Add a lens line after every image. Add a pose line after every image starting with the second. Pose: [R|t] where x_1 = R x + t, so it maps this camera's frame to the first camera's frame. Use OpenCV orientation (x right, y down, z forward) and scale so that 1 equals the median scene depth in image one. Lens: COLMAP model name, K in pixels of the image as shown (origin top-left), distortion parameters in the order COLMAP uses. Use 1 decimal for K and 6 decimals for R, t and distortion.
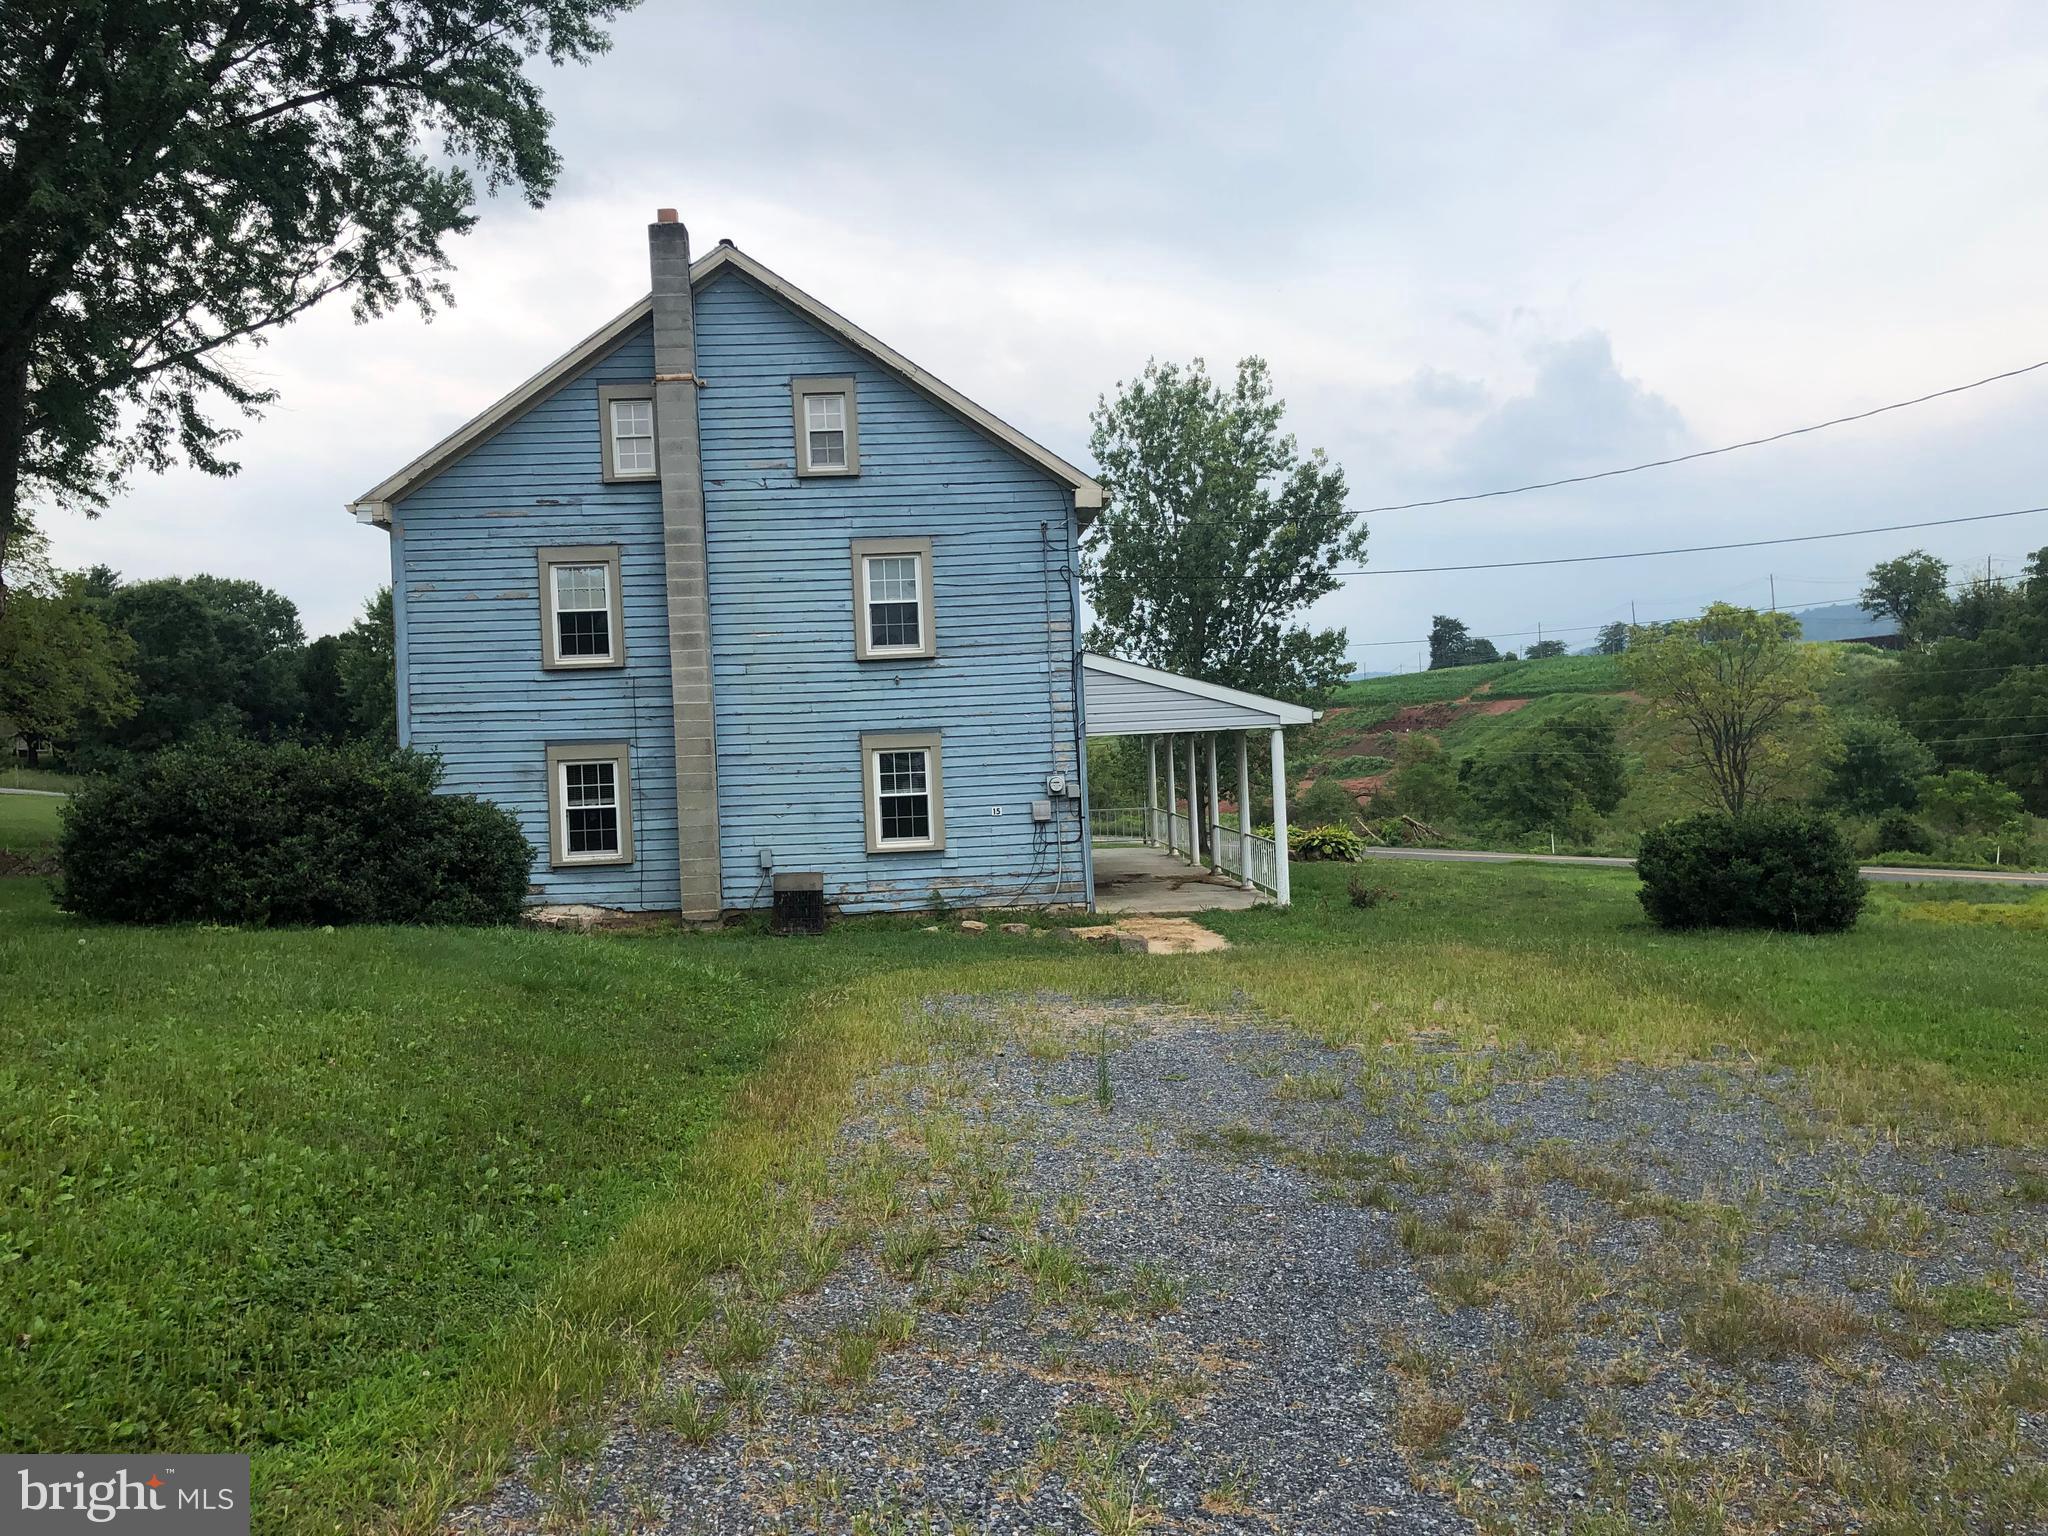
lens RADIAL K [[1675.7, 0, 1026.4], [0, 1675.7, 783.3], [0, 0, 1]] dist [0.043484, -0.019166]
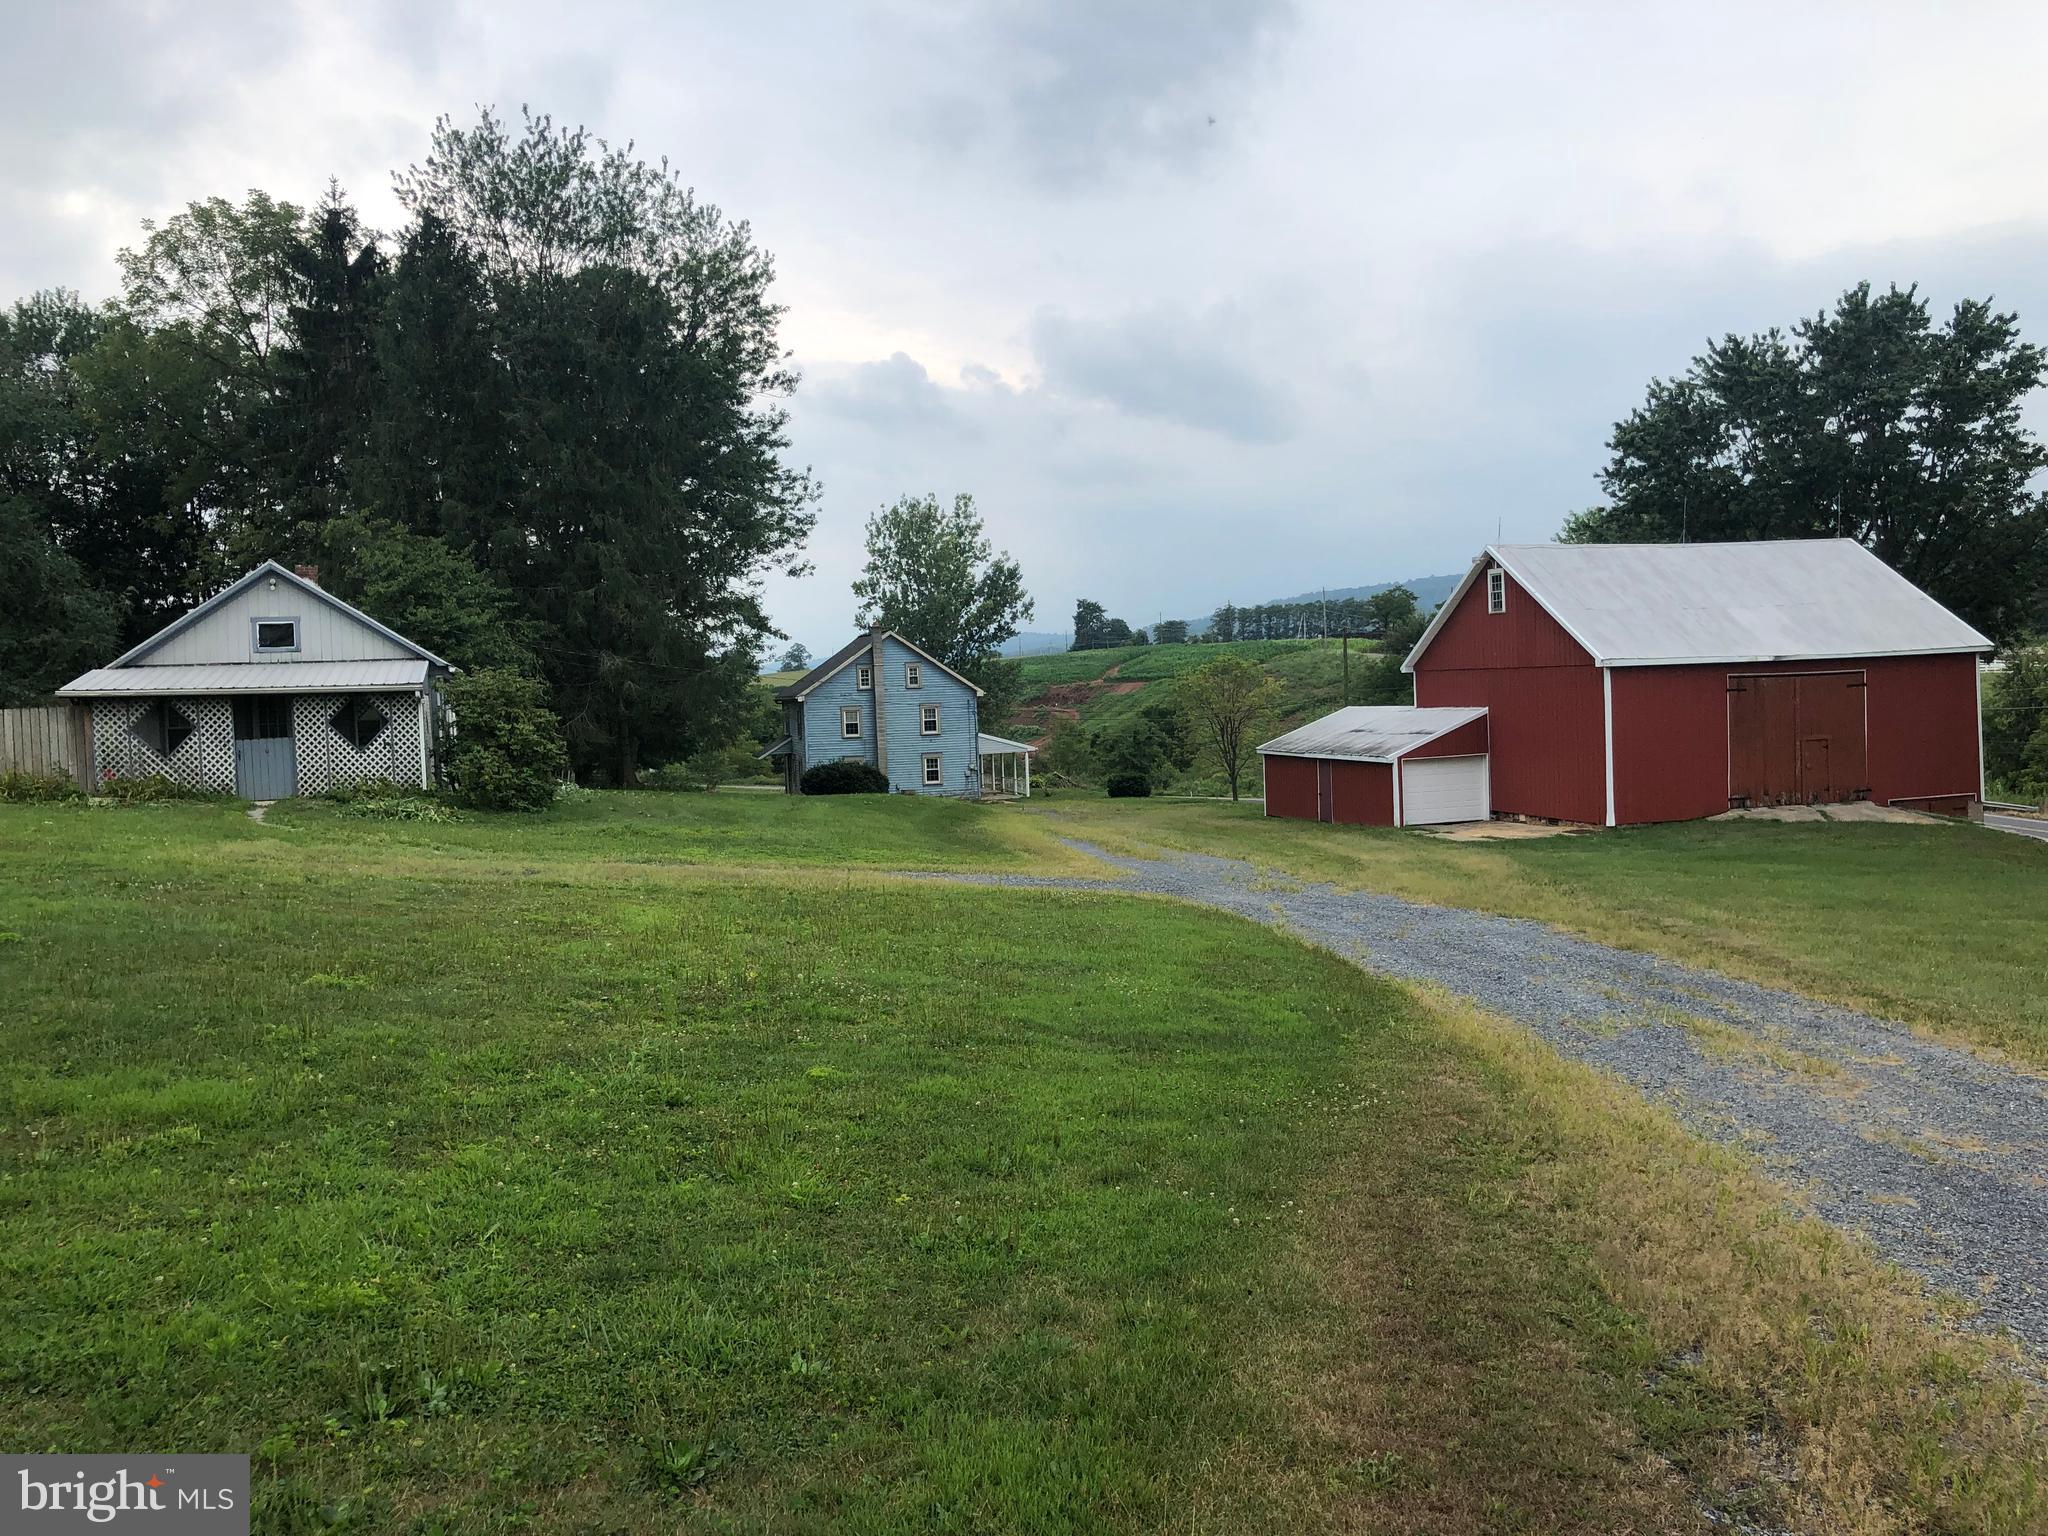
lens RADIAL K [[1675.7, 0, 1044.3], [0, 1675.7, 763.1], [0, 0, 1]] dist [0.043484, -0.019166]
pose [[0.976662, -0.006193, 0.214694, -0.141738], [0.003028, 0.999882, 0.015066, -0.014333], [-0.214762, -0.014064, 0.976565, -0.616077]]
